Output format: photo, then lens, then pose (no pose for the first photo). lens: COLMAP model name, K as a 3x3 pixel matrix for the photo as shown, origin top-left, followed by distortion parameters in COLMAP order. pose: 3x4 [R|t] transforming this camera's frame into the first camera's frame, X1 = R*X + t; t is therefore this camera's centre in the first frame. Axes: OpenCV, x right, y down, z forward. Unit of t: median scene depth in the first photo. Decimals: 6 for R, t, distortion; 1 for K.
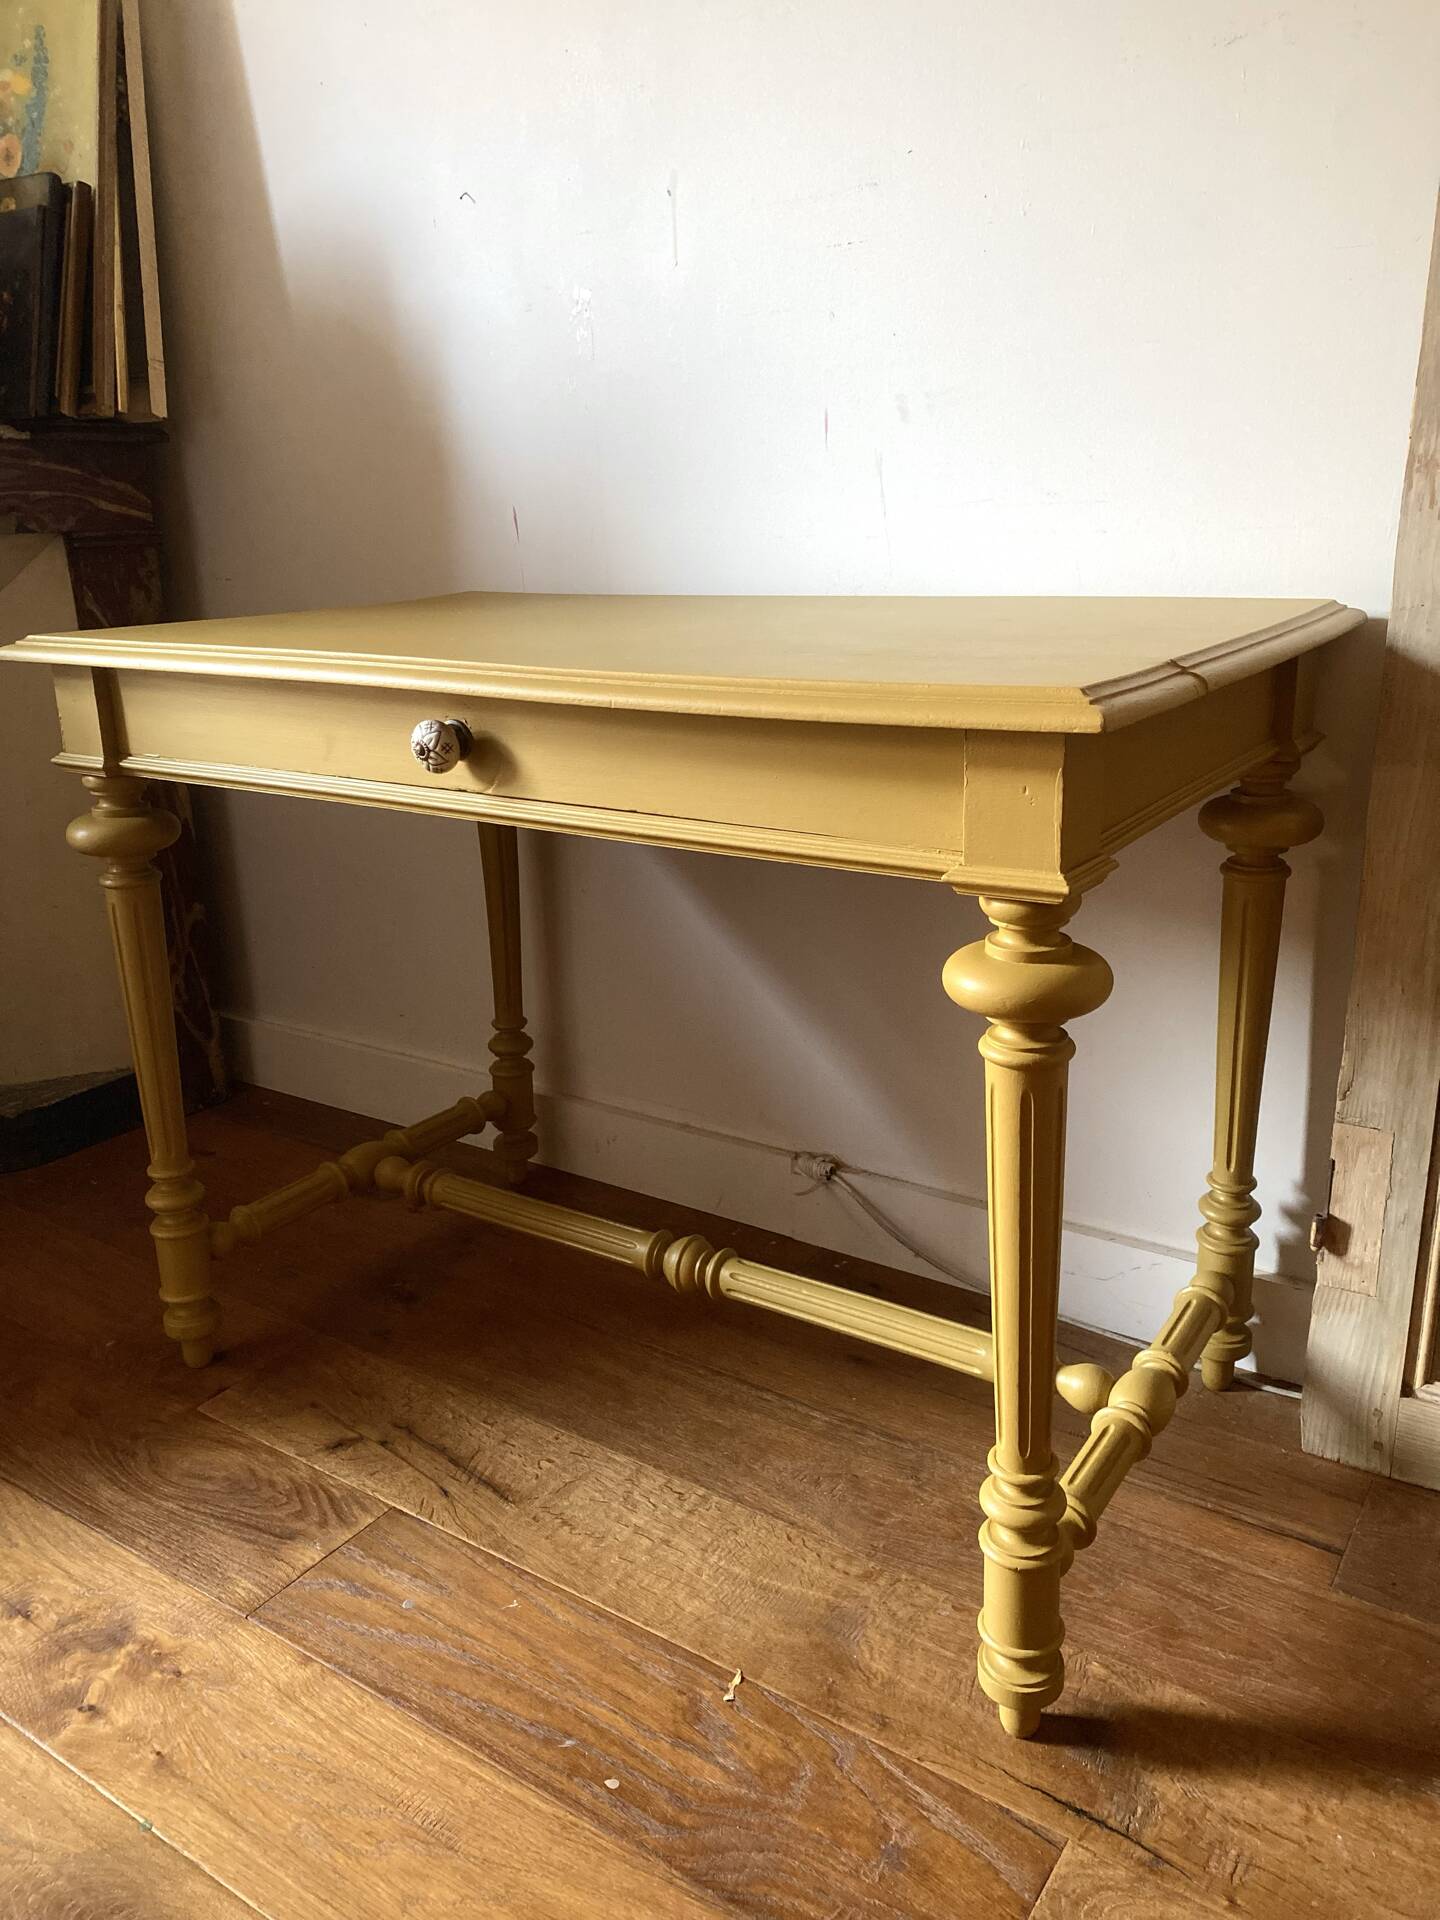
lens RADIAL K [[1485.5, 0, 720.0], [0, 1485.5, 947.3], [0, 0, 1]] dist [0.015209, -0.015081]
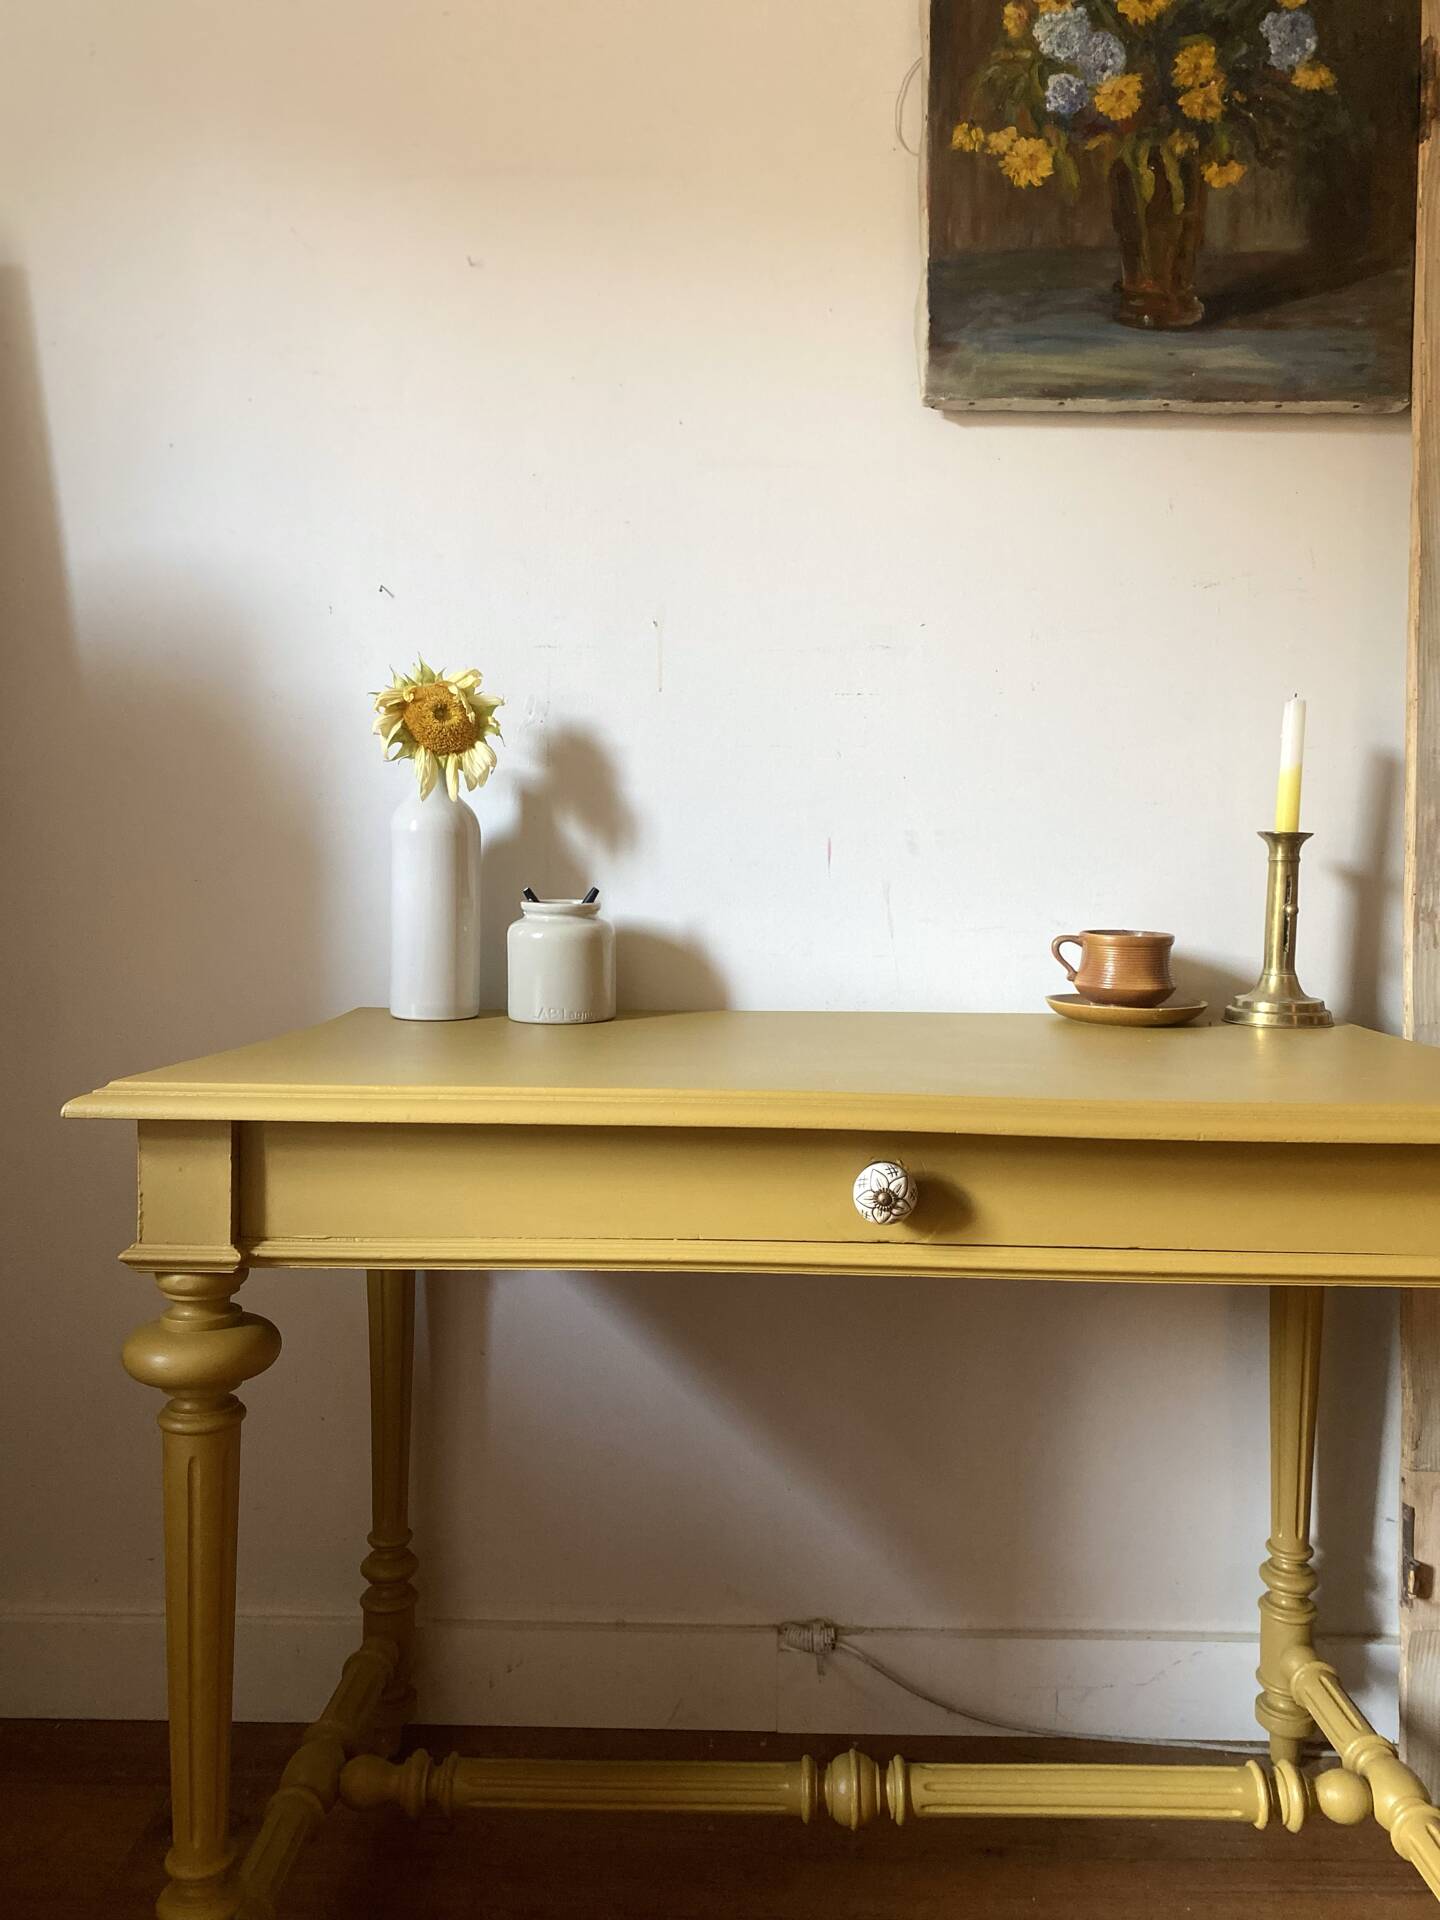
lens RADIAL K [[1485.5, 0, 736.6], [0, 1485.5, 939.1], [0, 0, 1]] dist [0.015209, -0.015081]
pose [[0.836325, 0.020073, 0.547866, -0.640673], [0.126246, 0.965421, -0.228087, -0.078996], [-0.533500, 0.259921, 0.804872, 0.265036]]
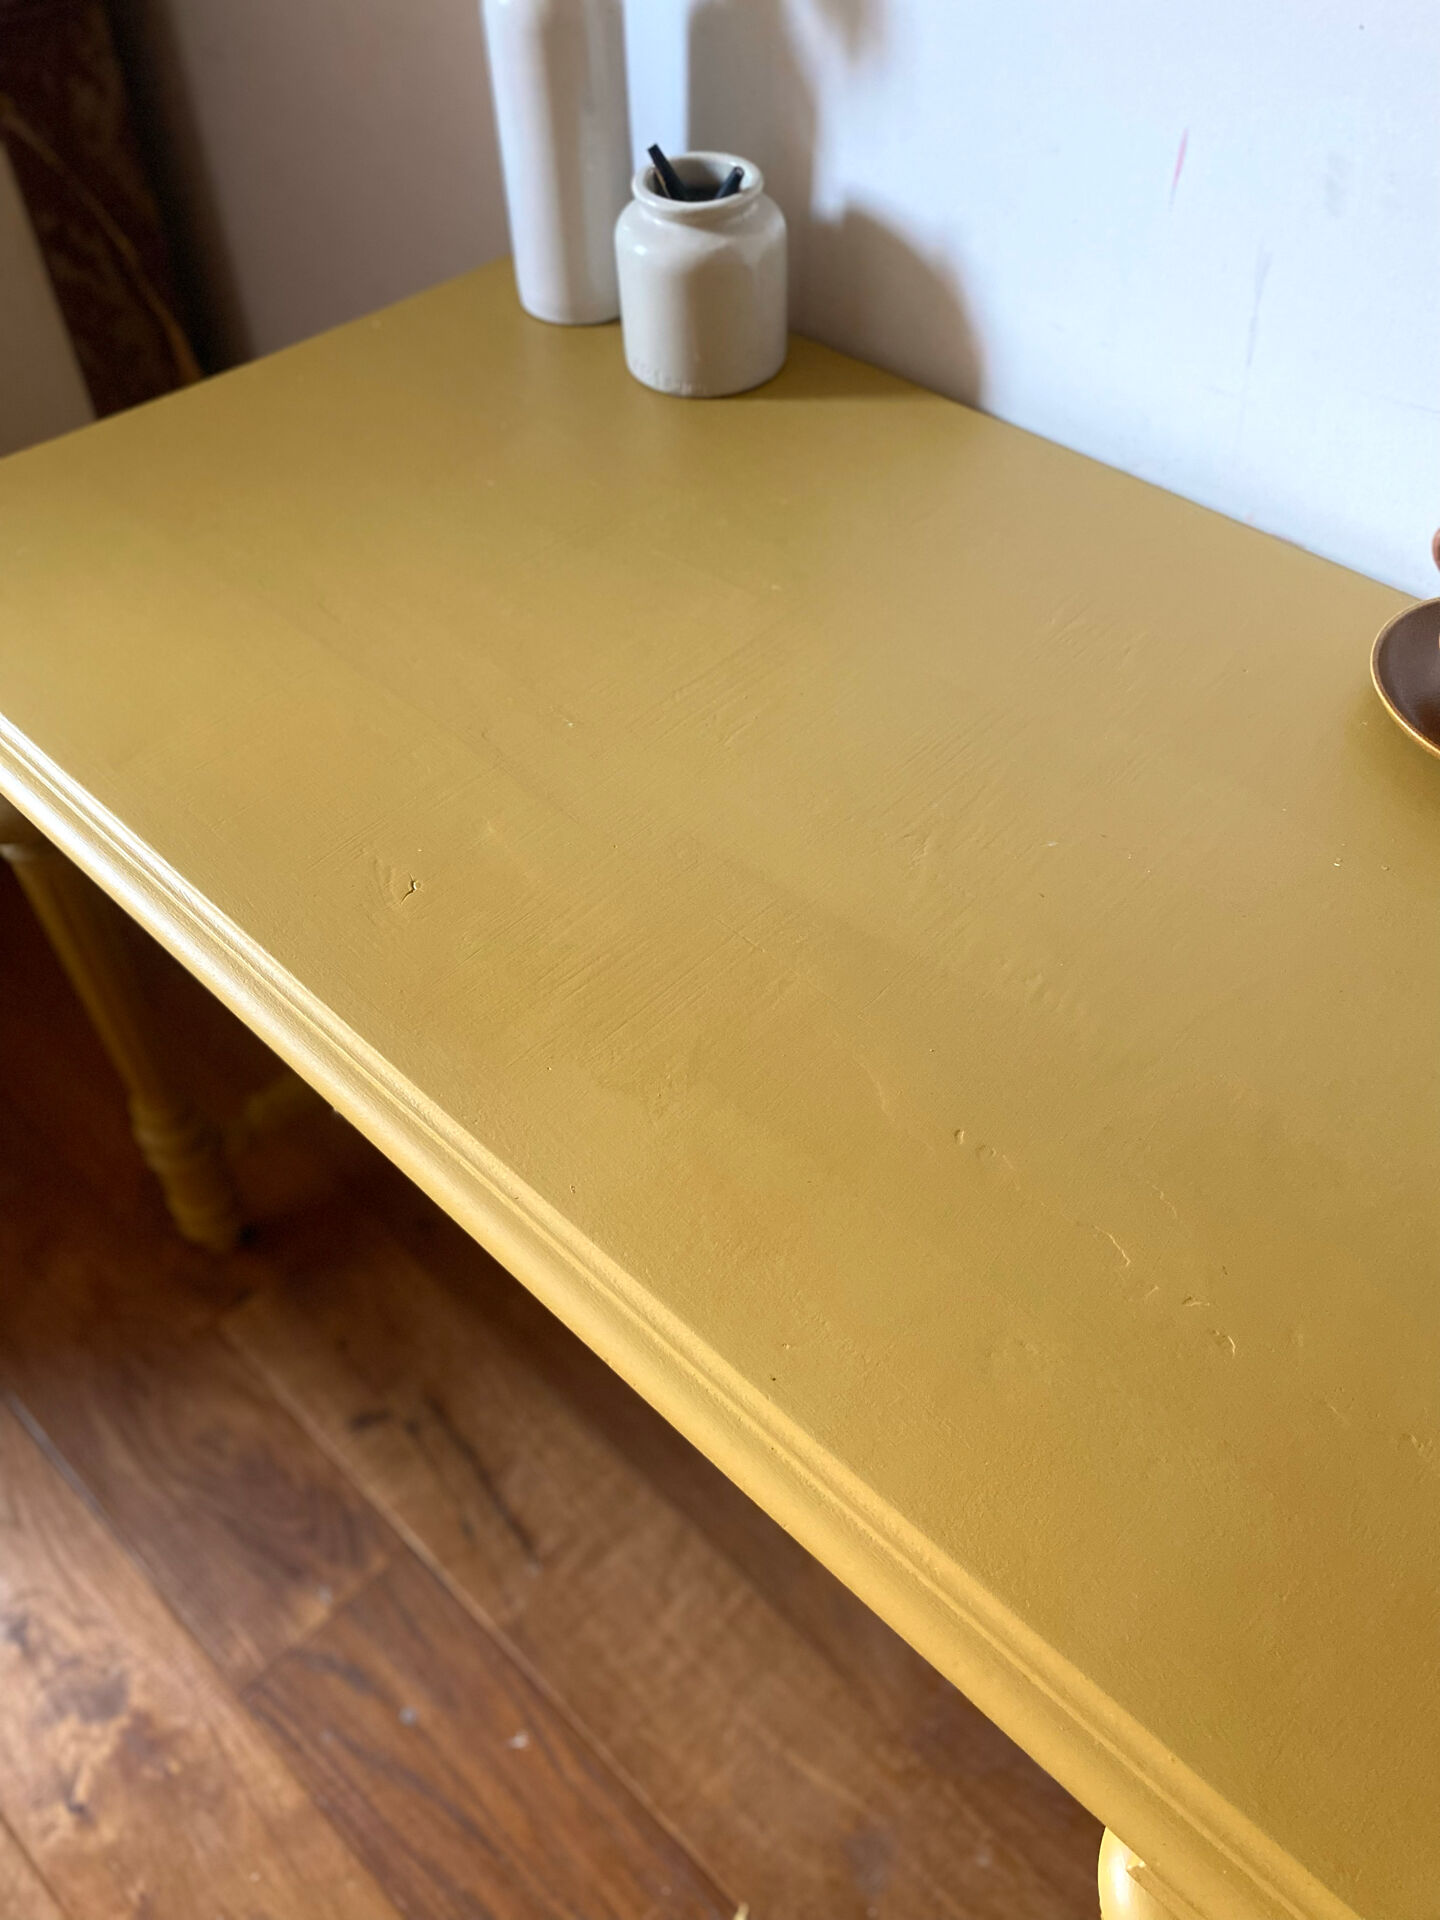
lens RADIAL K [[1485.5, 0, 728.2], [0, 1485.5, 946.8], [0, 0, 1]] dist [0.015209, -0.015081]
pose [[0.986418, 0.141504, -0.083407, -0.003332], [-0.077821, 0.849786, 0.521352, -0.444468], [0.144652, -0.507780, 0.849256, 0.460291]]
